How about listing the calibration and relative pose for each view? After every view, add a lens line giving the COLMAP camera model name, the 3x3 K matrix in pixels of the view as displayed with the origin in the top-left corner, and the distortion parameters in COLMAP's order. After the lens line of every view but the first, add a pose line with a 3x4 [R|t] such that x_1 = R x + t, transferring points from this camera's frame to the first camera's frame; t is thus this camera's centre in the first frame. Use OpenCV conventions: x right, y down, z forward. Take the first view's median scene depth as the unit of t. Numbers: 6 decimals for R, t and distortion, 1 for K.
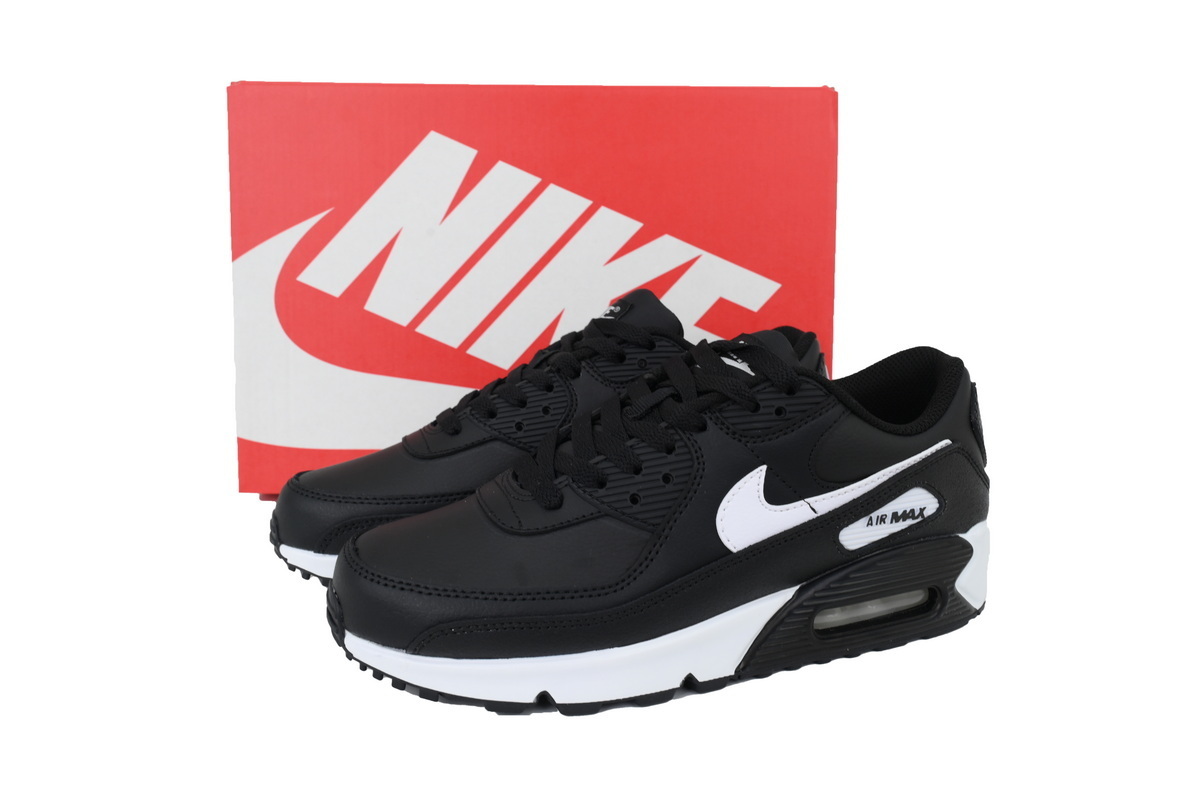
lens RADIAL K [[925.6, 0, 594.4], [0, 925.6, 403.1], [0, 0, 1]] dist [0.002593, -0.003342]
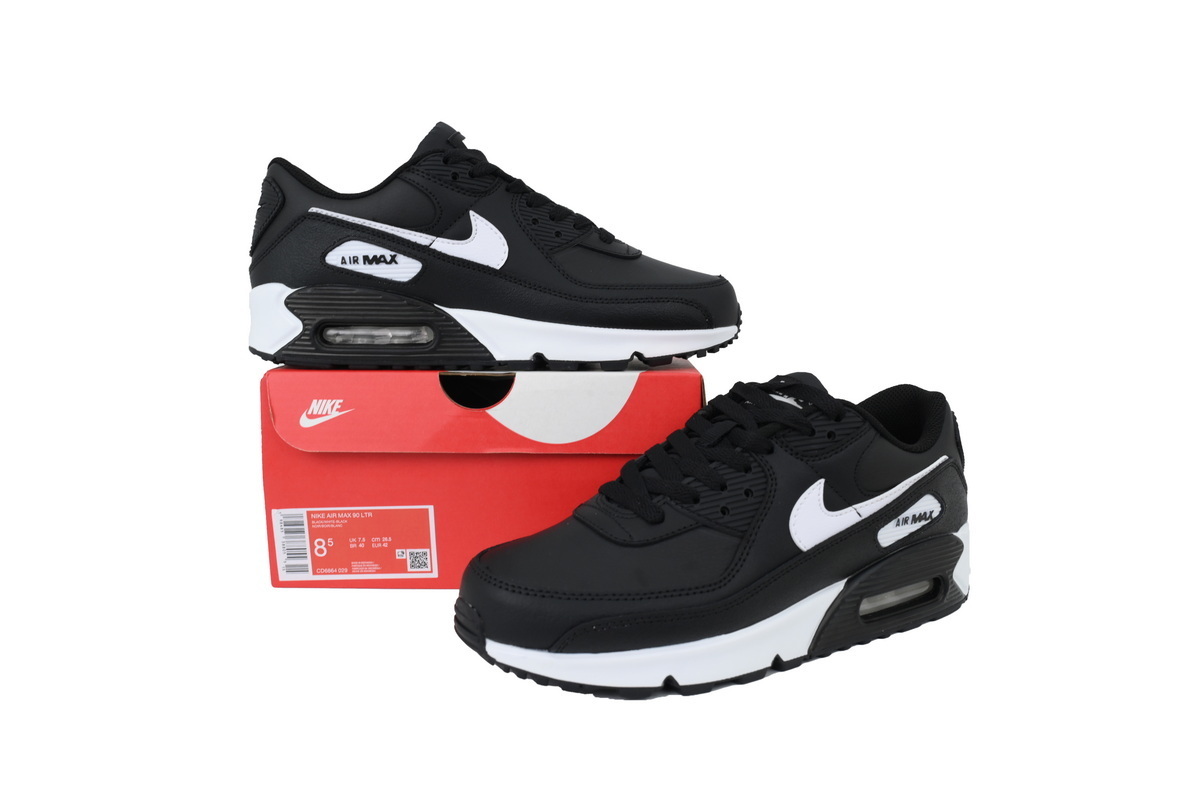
lens RADIAL K [[925.6, 0, 605.9], [0, 925.6, 398.0], [0, 0, 1]] dist [0.002593, -0.003342]
pose [[0.982571, -0.024189, 0.184309, -0.319872], [0.038260, 0.996585, -0.073174, 0.038532], [-0.181910, 0.078951, 0.980141, -0.160286]]
